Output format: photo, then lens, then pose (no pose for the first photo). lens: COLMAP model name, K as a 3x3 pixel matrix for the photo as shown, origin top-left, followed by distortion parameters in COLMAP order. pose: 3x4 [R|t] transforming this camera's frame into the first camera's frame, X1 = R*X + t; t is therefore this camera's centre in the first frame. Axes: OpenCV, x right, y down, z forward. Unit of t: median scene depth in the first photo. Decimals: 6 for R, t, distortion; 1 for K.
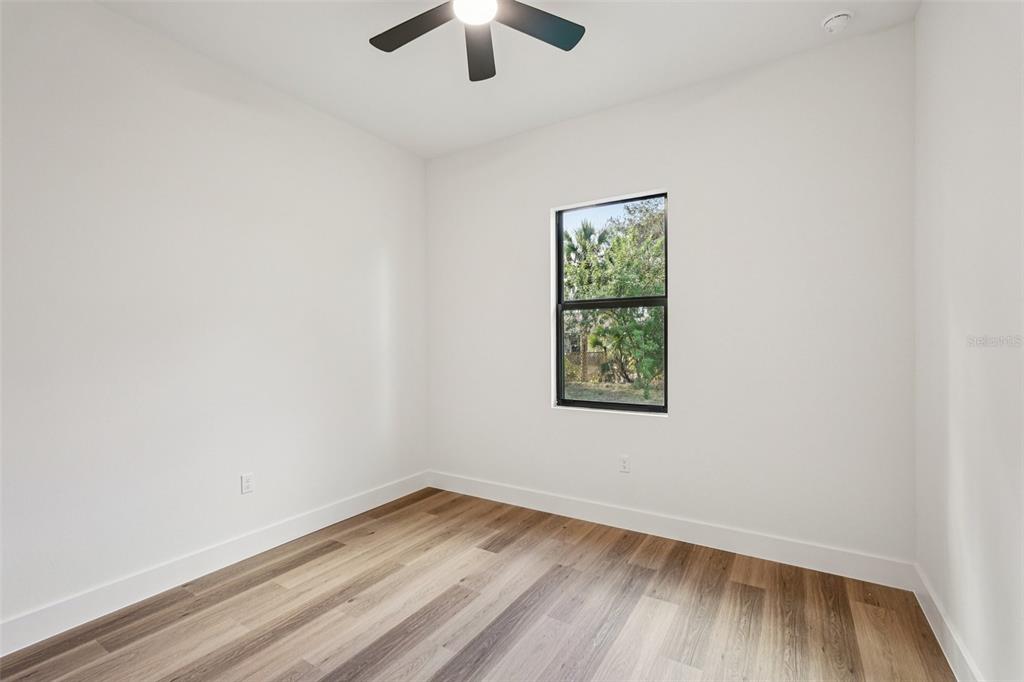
lens RADIAL K [[456.5, 0, 513.5], [0, 456.5, 337.6], [0, 0, 1]] dist [-0.013555, 0.008909]
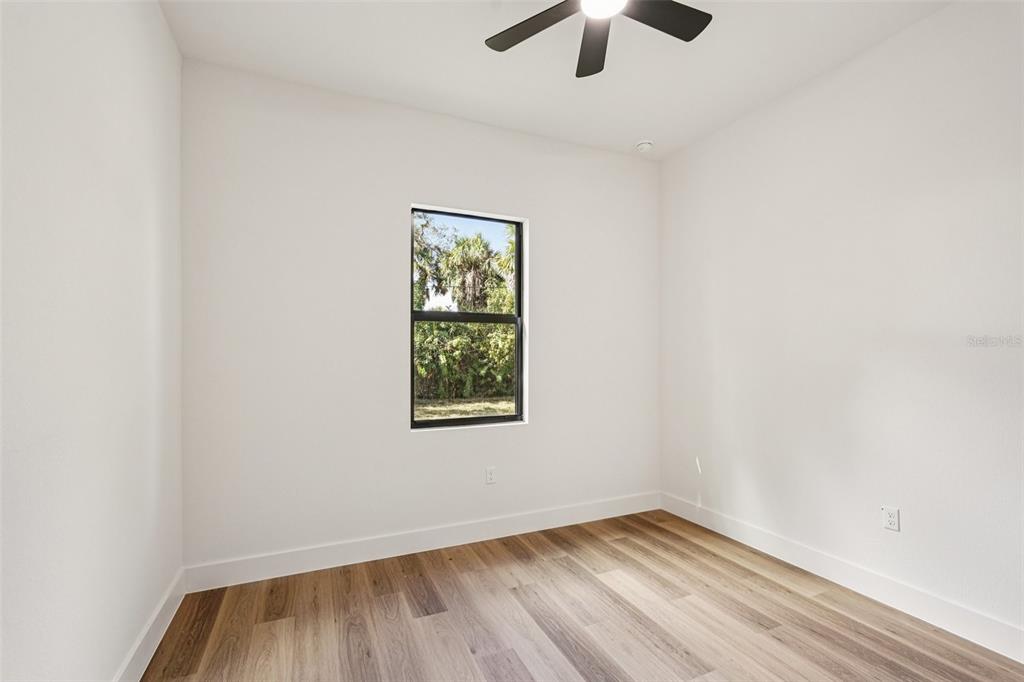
lens RADIAL K [[456.5, 0, 511.3], [0, 456.5, 346.7], [0, 0, 1]] dist [-0.013555, 0.008909]
pose [[0.562855, 0.020352, 0.826305, -0.594004], [-0.000481, 0.999705, -0.024296, 0.013246], [-0.826556, 0.013277, 0.562698, 0.388170]]
